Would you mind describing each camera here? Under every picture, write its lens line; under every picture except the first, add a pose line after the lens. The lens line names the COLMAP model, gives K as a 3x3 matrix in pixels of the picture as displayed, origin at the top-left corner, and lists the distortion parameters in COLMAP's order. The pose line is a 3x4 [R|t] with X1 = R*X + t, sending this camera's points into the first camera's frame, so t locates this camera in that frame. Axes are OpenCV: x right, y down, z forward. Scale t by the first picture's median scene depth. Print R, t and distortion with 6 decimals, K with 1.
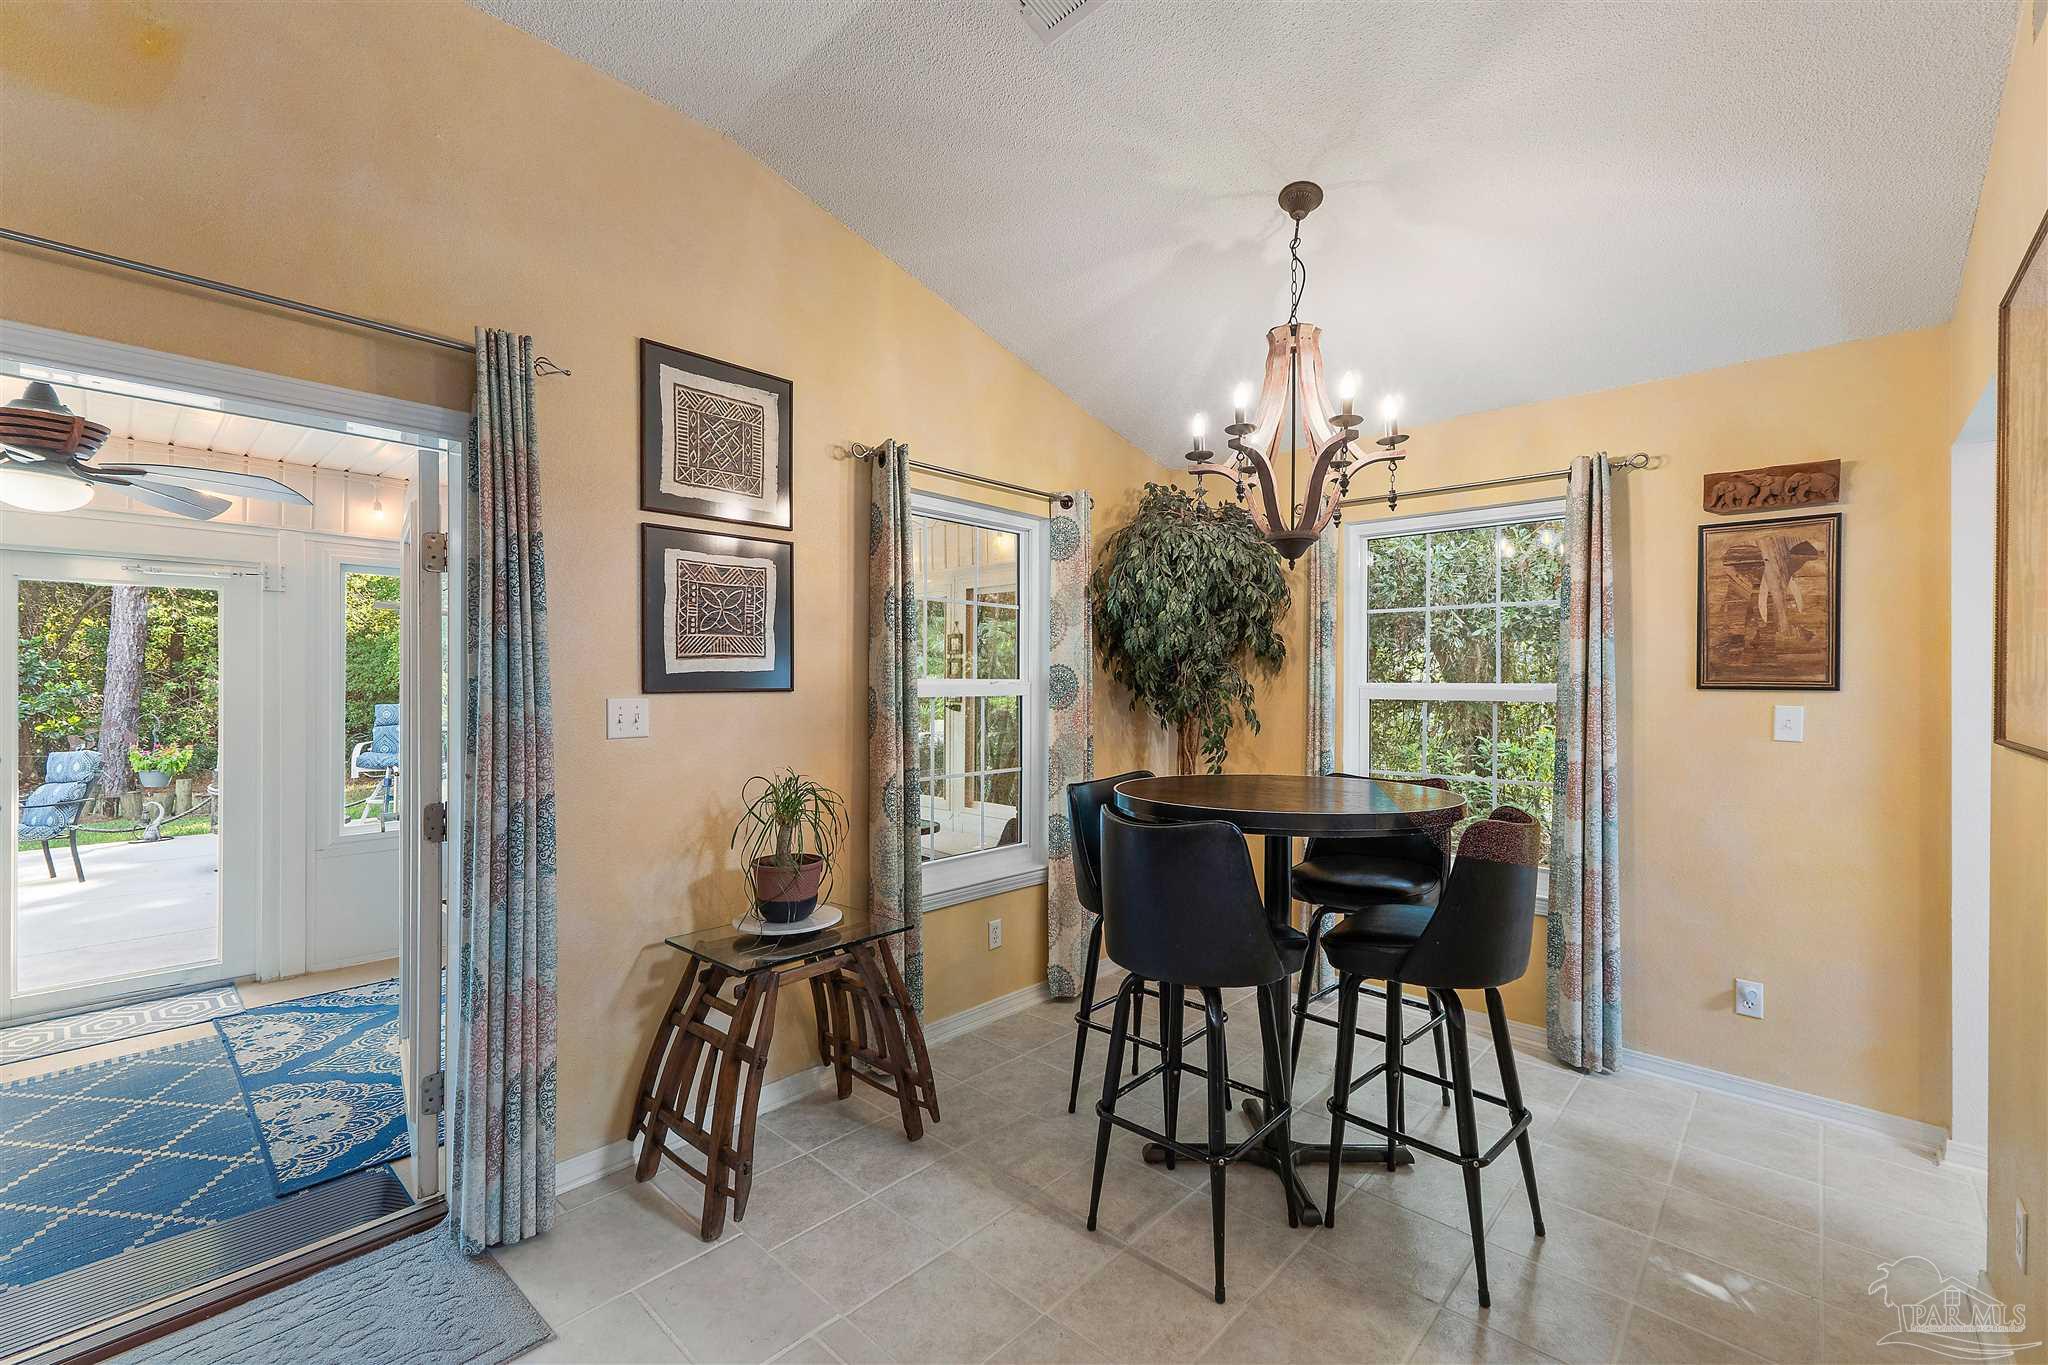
lens RADIAL K [[853.7, 0, 1027.4], [0, 853.7, 678.8], [0, 0, 1]] dist [0.002312, 0.000462]
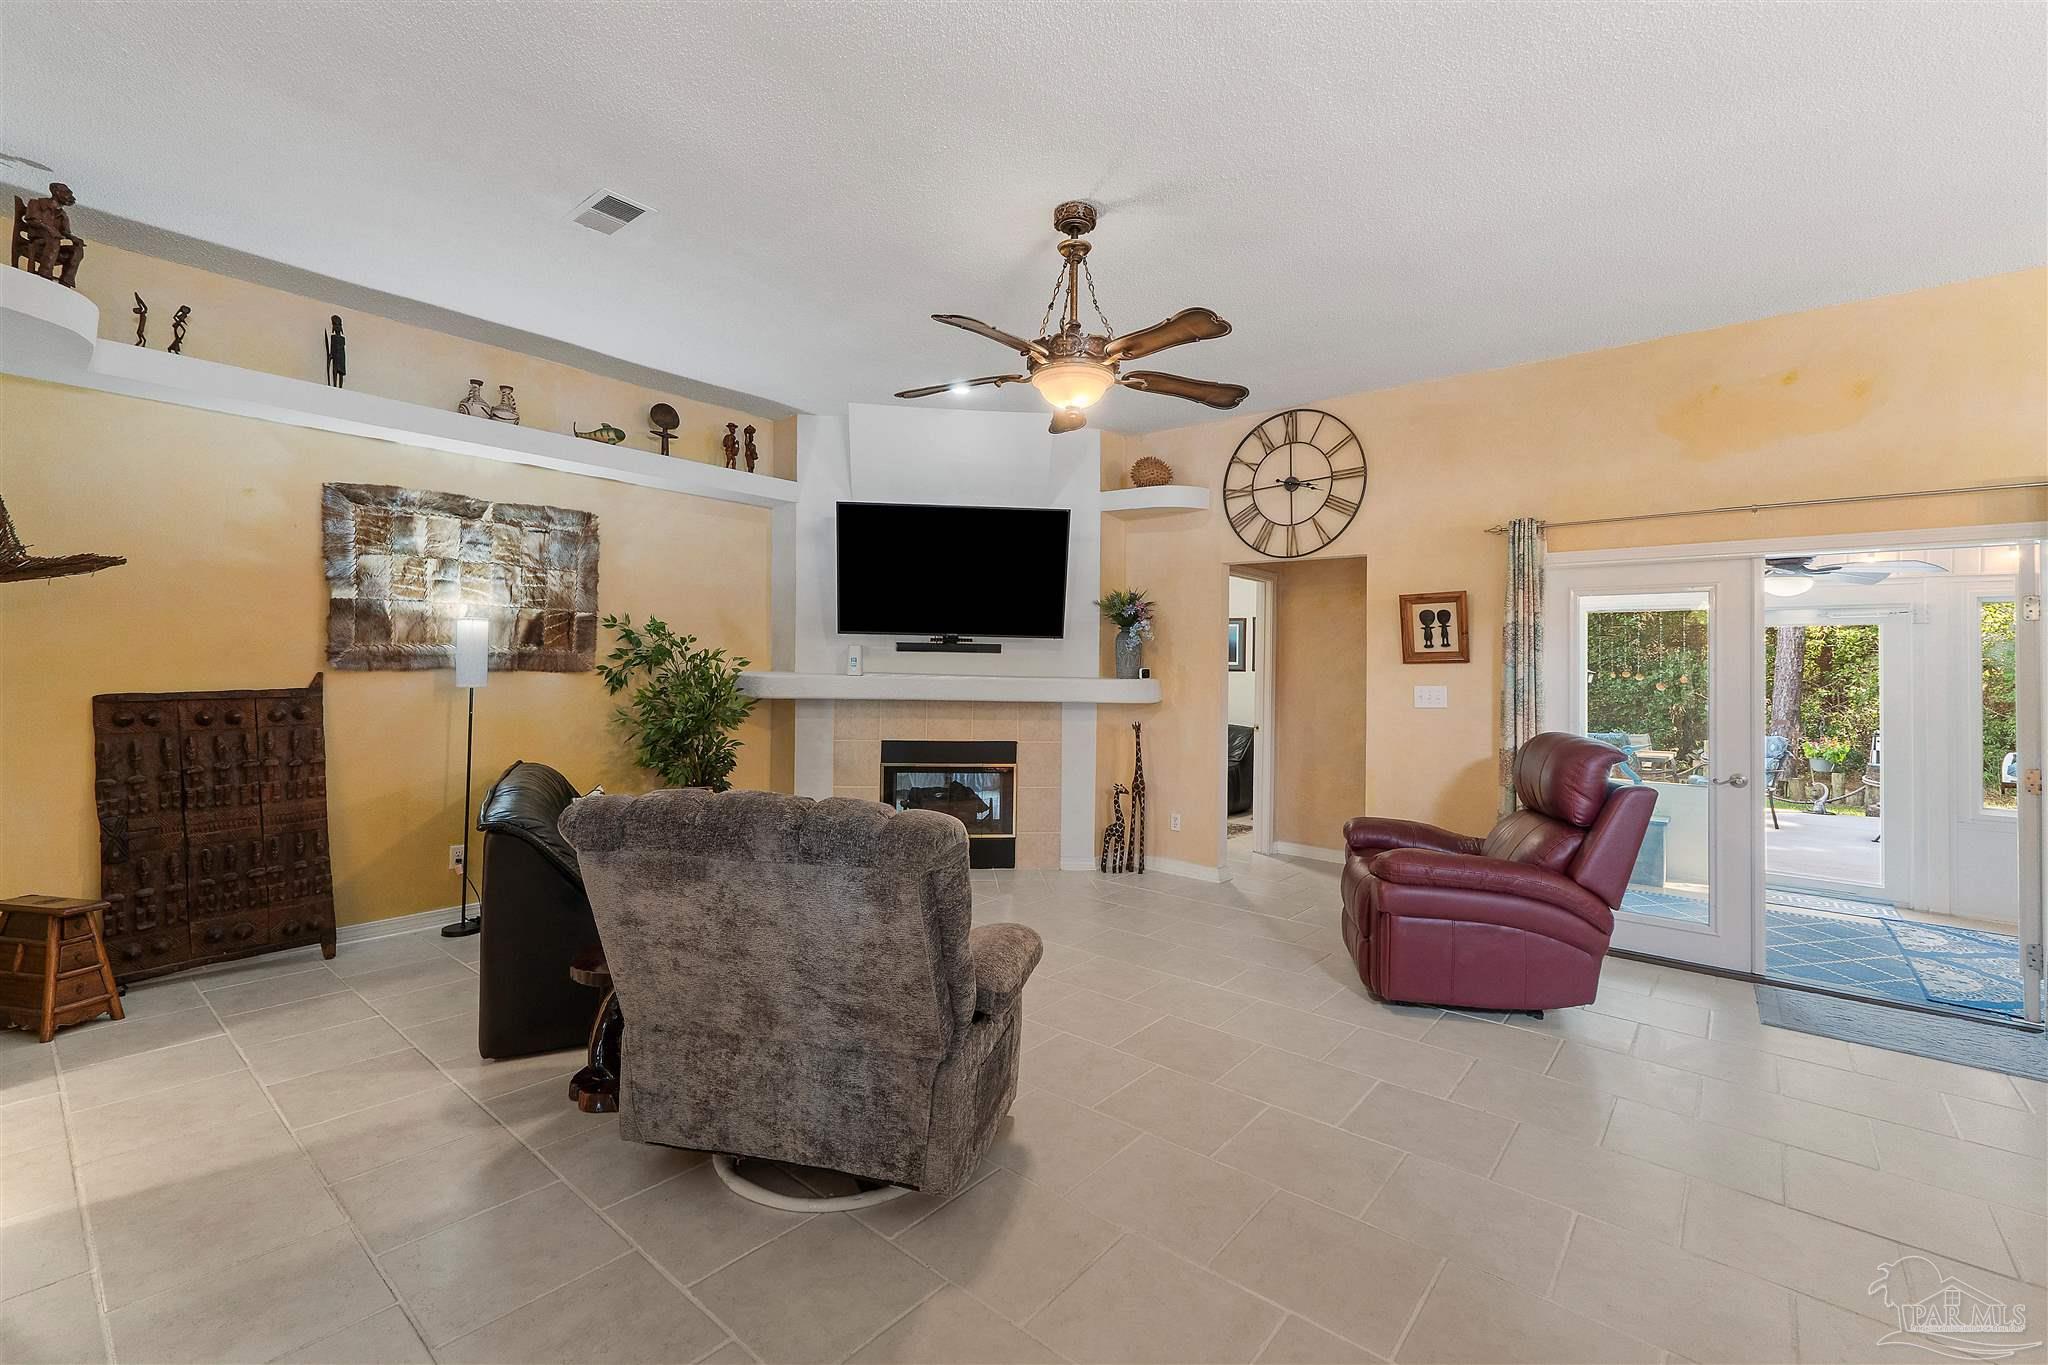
lens RADIAL K [[853.7, 0, 1036.4], [0, 853.7, 657.4], [0, 0, 1]] dist [0.002312, 0.000462]
pose [[0.047168, -0.021681, -0.998652, 0.197835], [-0.012693, 0.999671, -0.022303, 0.000336], [0.998806, 0.013728, 0.046878, -0.224795]]
